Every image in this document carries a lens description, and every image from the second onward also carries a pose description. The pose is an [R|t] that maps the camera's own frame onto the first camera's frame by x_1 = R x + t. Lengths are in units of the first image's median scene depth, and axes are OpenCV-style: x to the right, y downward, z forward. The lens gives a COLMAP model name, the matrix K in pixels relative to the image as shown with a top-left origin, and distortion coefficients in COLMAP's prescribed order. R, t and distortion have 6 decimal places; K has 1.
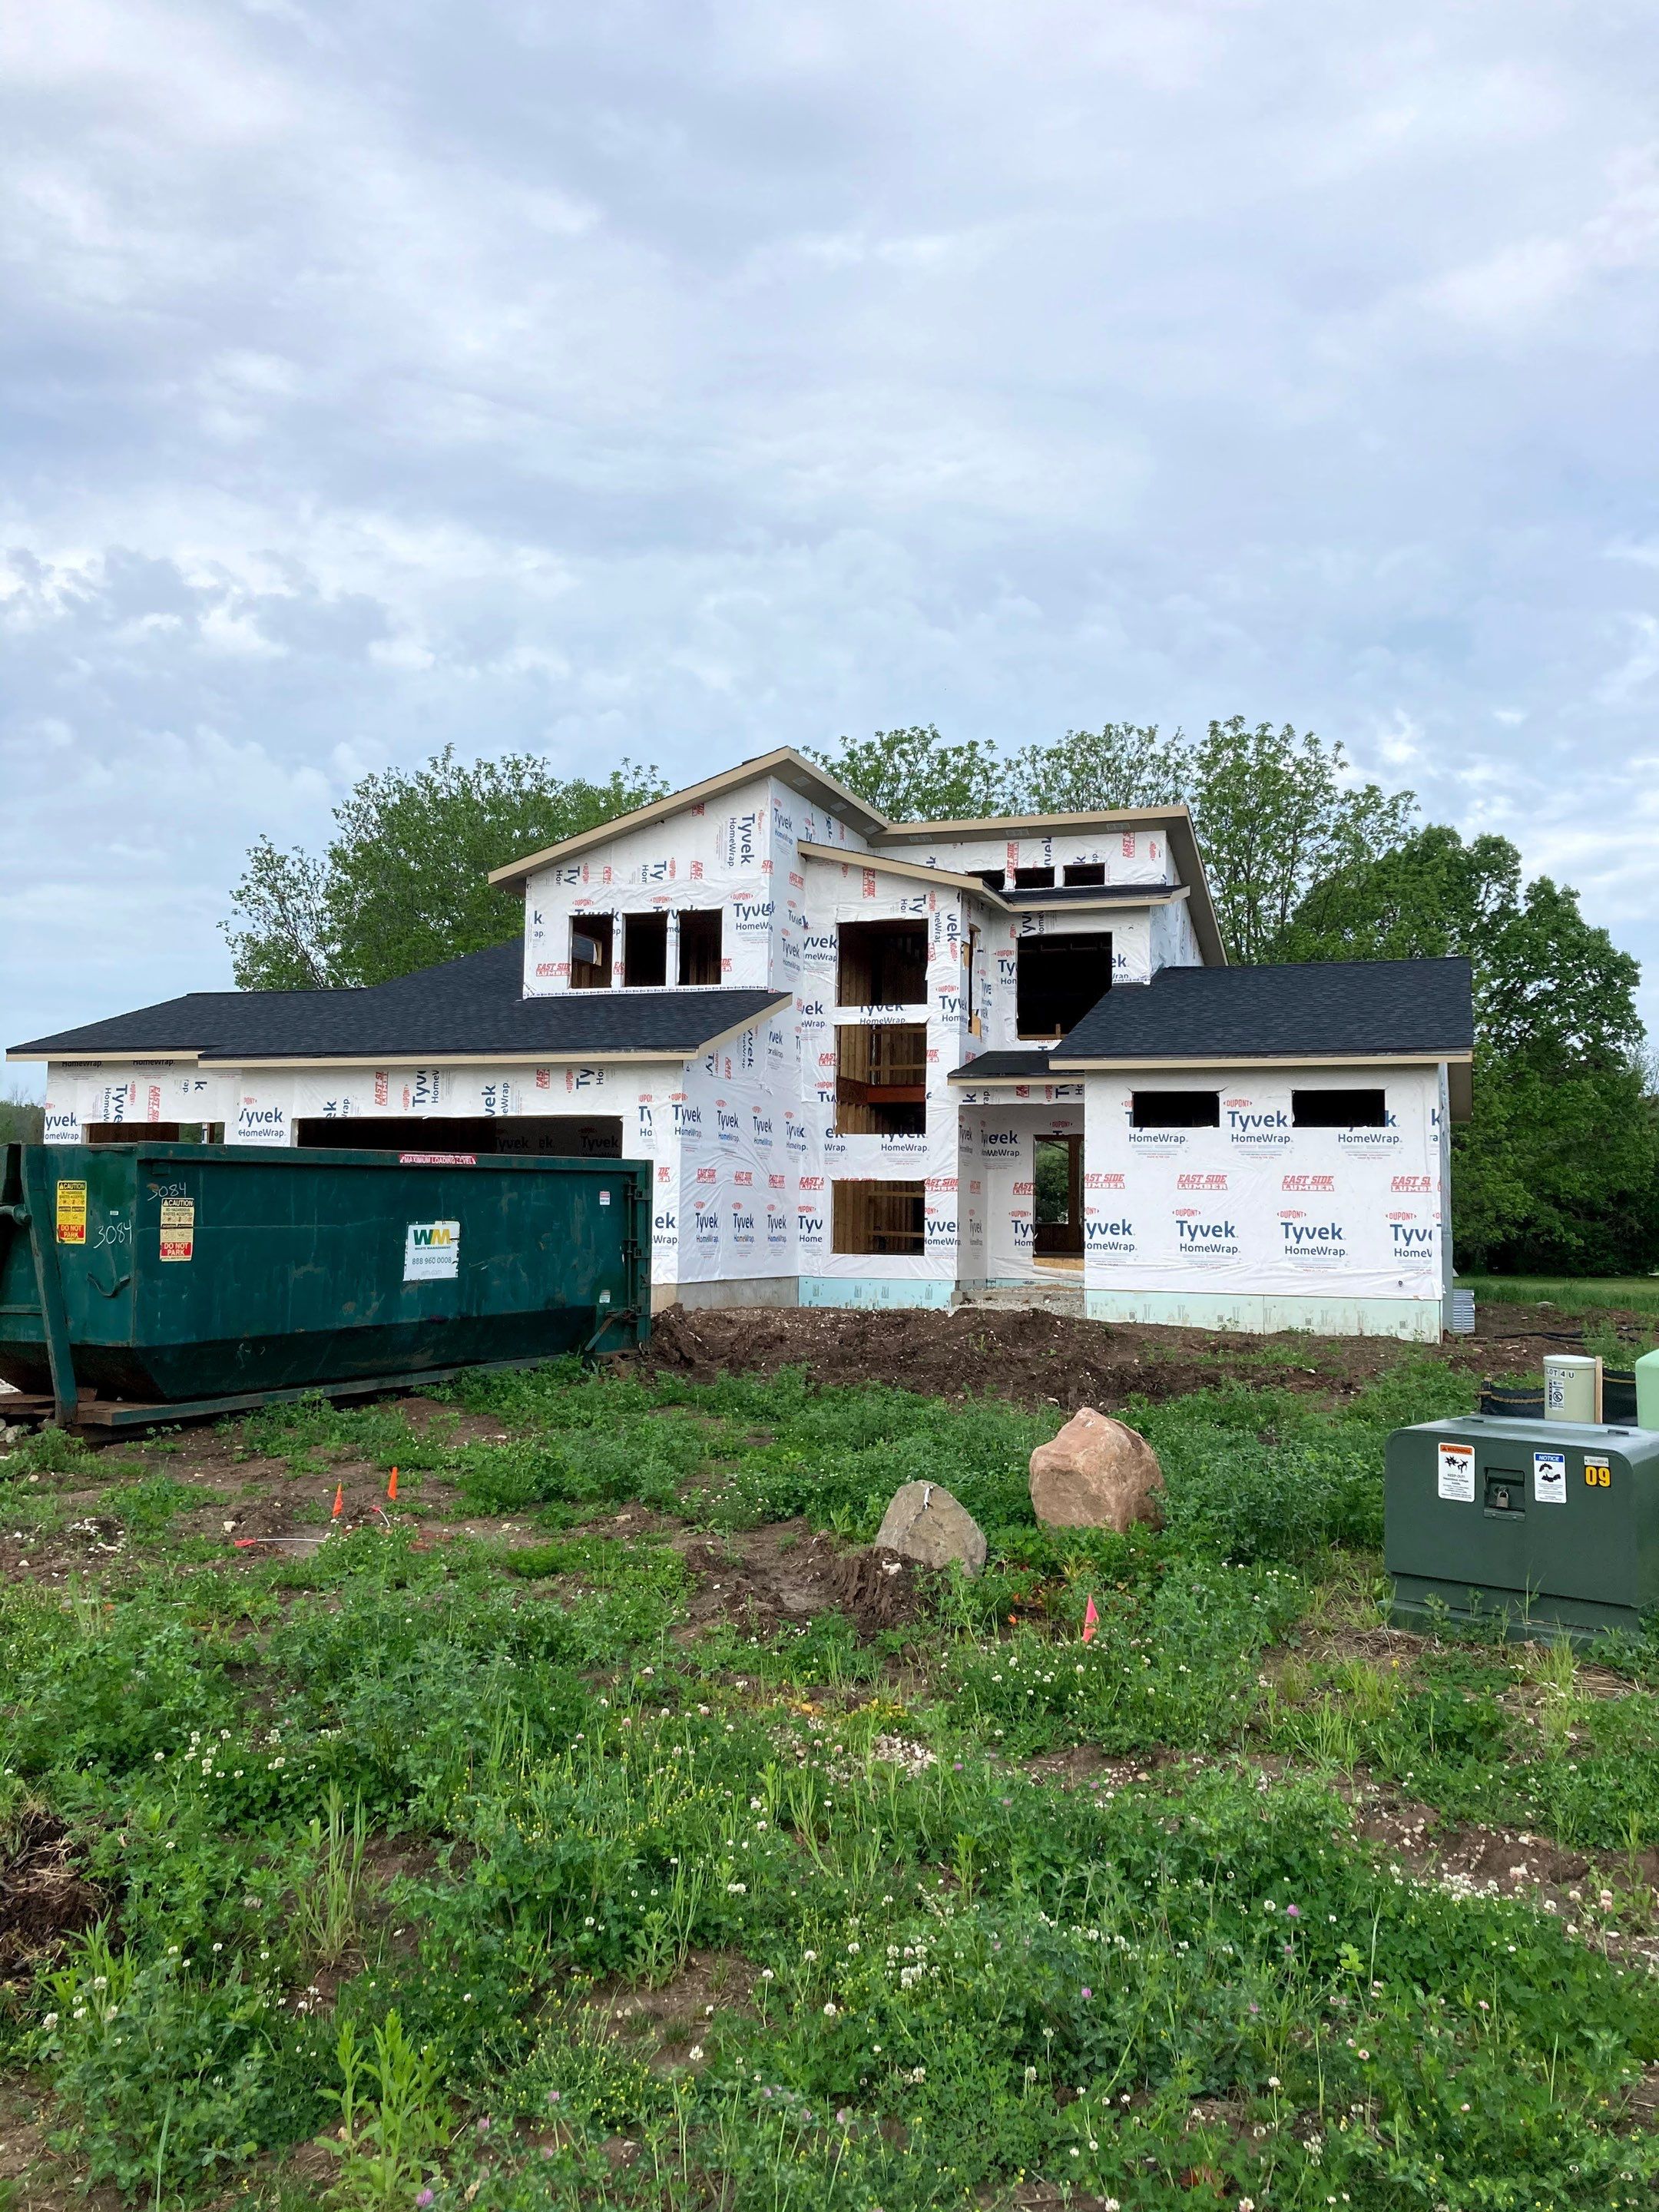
lens RADIAL K [[1815.8, 0, 829.5], [0, 1815.8, 1106.0], [0, 0, 1]] dist [0.002759, -0.001005]
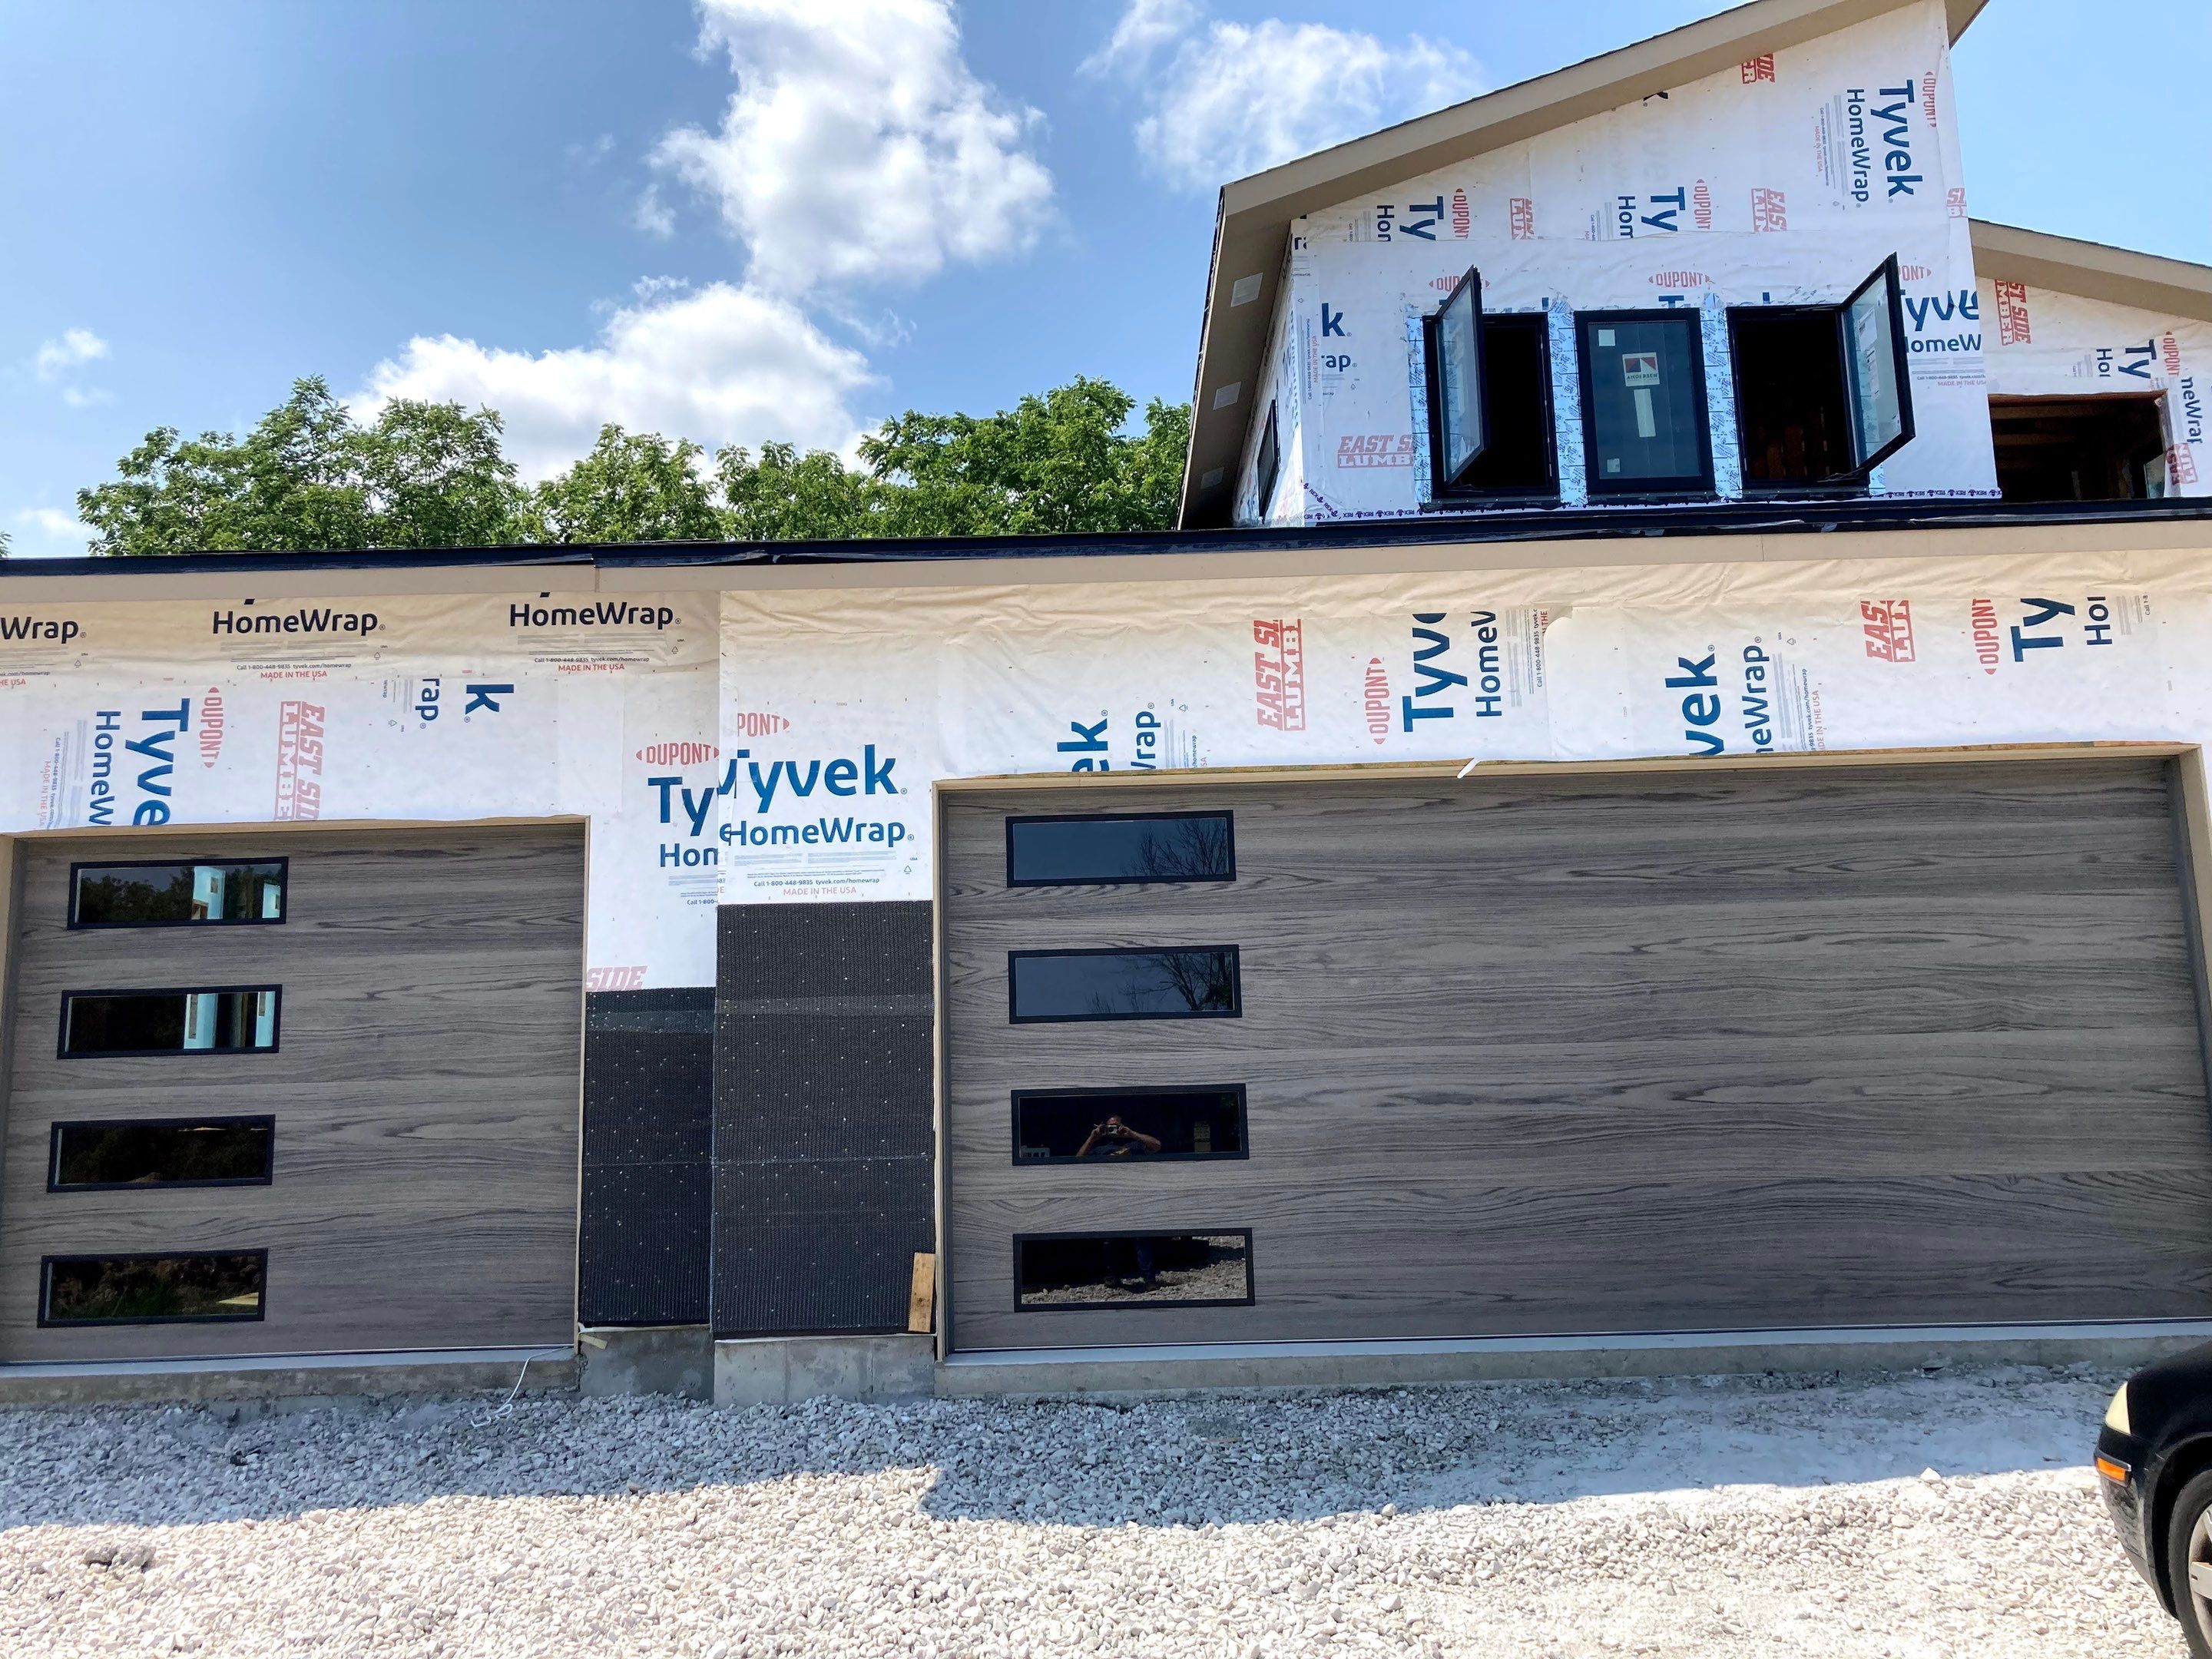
lens RADIAL K [[1815.8, 0, 1045.5], [0, 1815.8, 819.4], [0, 0, 1]] dist [0.002759, -0.001005]
pose [[0.950705, 0.009846, 0.309940, -0.343861], [0.021160, 0.995106, -0.096516, 0.038150], [-0.309374, 0.098317, 0.945844, 0.679250]]
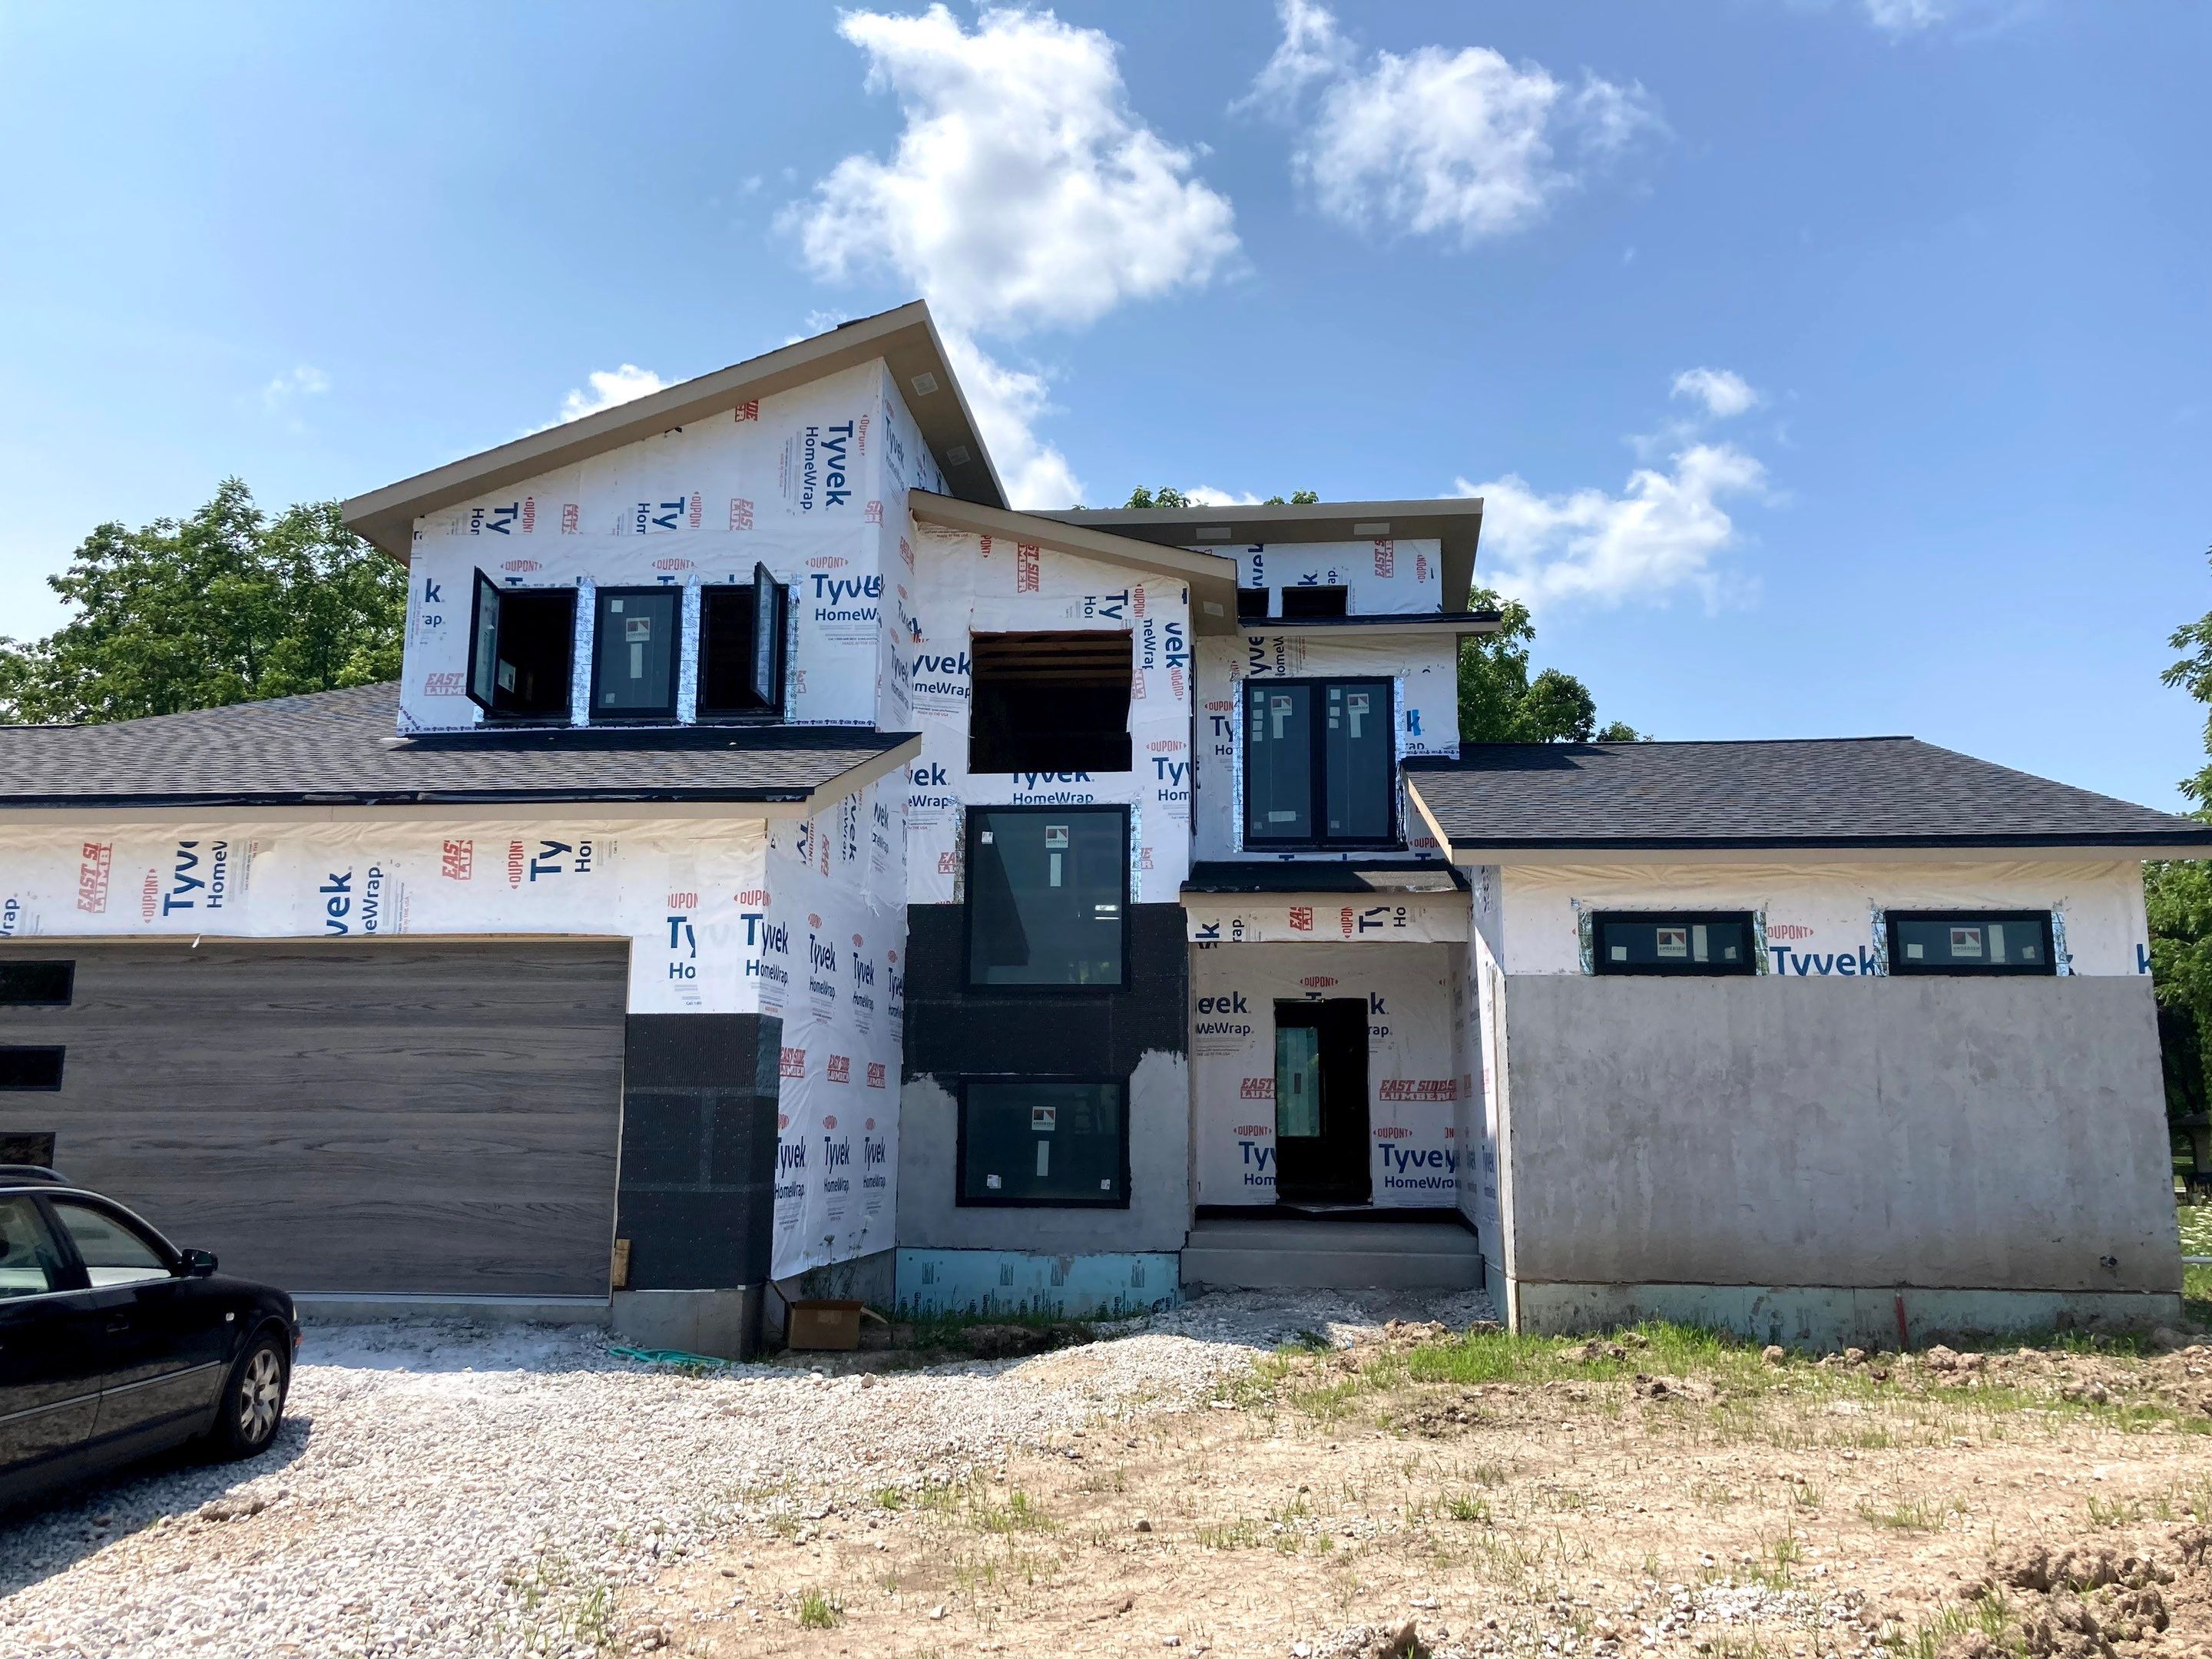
lens RADIAL K [[1815.5, 0, 1106.0], [0, 1815.5, 829.5], [0, 0, 1]] dist [-0.033376, 0.087847]
pose [[0.968371, 0.031241, 0.247551, -0.098920], [-0.005915, 0.994726, -0.102396, 0.022759], [-0.249444, 0.097693, 0.963449, 0.440486]]
